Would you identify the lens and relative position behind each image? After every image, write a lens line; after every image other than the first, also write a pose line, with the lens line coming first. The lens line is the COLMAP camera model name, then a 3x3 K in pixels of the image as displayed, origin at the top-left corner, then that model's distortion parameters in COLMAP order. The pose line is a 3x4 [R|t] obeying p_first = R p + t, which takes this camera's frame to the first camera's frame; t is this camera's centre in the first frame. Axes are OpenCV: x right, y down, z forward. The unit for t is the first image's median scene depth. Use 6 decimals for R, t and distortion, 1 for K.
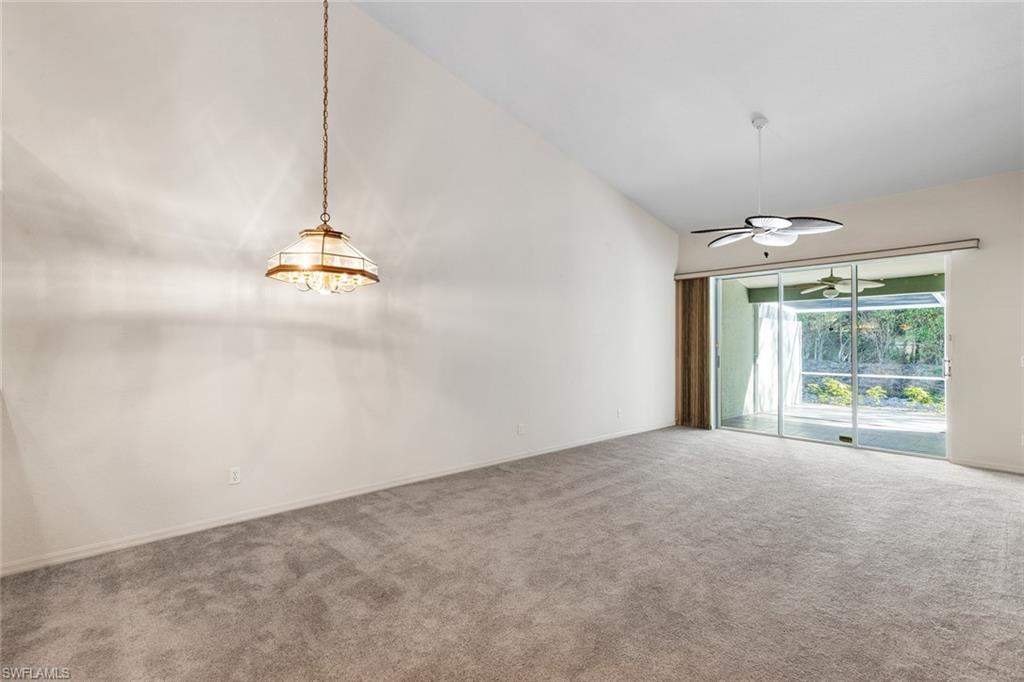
lens RADIAL K [[463.4, 0, 509.5], [0, 463.4, 344.2], [0, 0, 1]] dist [0.008492, -0.001816]
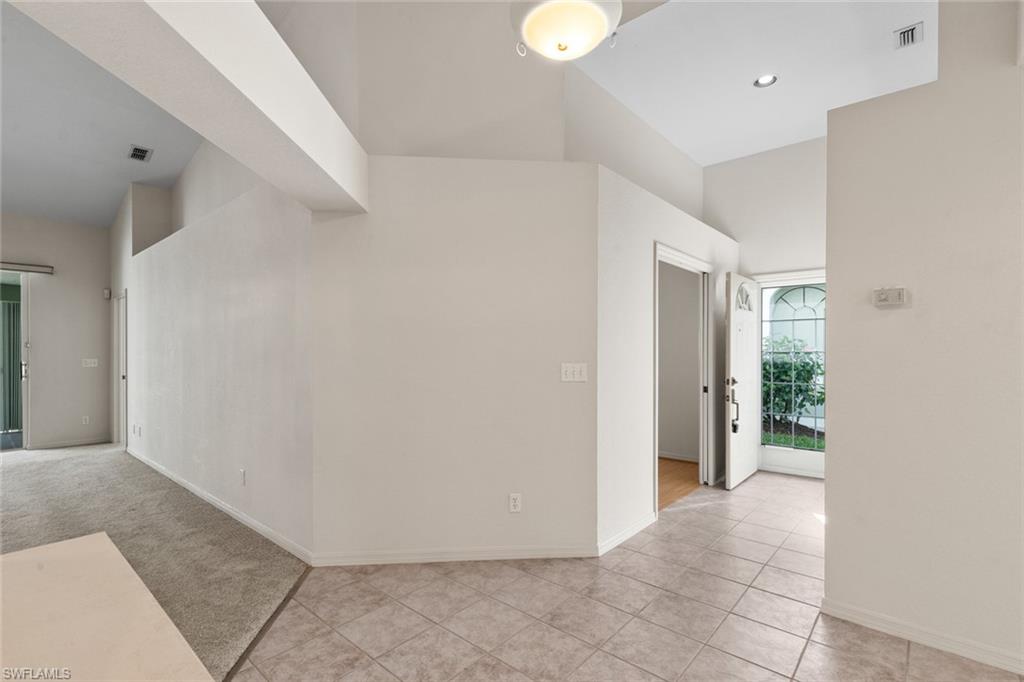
lens RADIAL K [[463.4, 0, 512.0], [0, 463.4, 348.4], [0, 0, 1]] dist [0.008492, -0.001816]
pose [[-0.117258, 0.003555, 0.993095, -0.755568], [-0.003654, 0.999985, -0.004011, -0.008161], [-0.993095, -0.004099, -0.117243, -0.170089]]
